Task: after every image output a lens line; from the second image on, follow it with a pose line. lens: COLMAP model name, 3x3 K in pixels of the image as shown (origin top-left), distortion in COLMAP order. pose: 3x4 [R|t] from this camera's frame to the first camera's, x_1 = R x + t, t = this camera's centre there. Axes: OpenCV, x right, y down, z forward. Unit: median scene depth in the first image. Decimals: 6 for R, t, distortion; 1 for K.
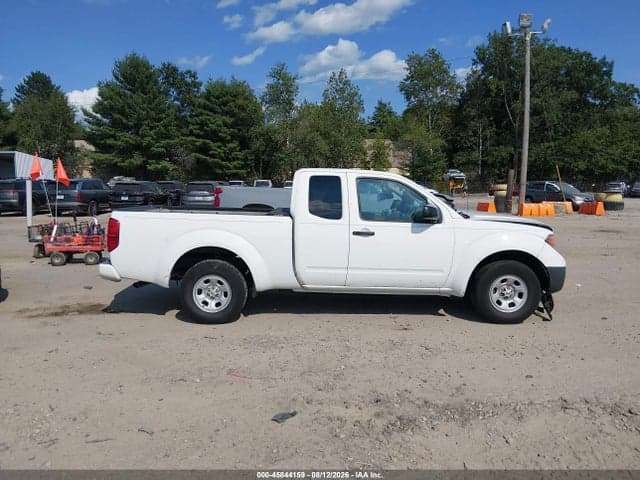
lens RADIAL K [[521.8, 0, 320.0], [0, 521.8, 240.0], [0, 0, 1]] dist [0.126170, -0.265975]
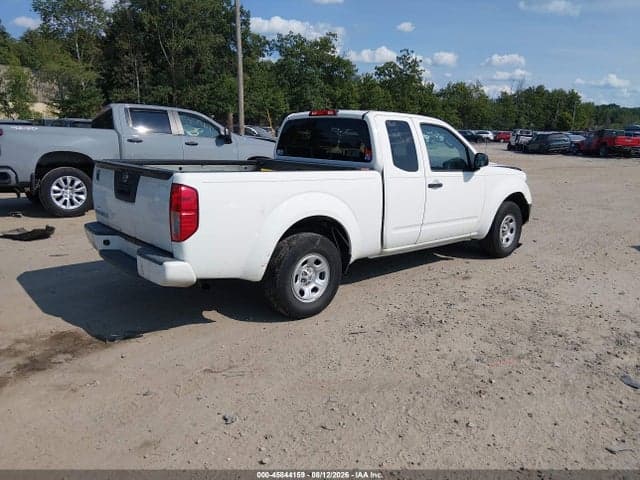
lens RADIAL K [[517.1, 0, 320.0], [0, 517.1, 240.0], [0, 0, 1]] dist [0.076735, -0.141063]
pose [[0.743142, -0.129089, 0.656564, -0.127815], [0.053832, 0.989568, 0.133632, -0.009511], [-0.666965, -0.063964, 0.742338, 0.083385]]
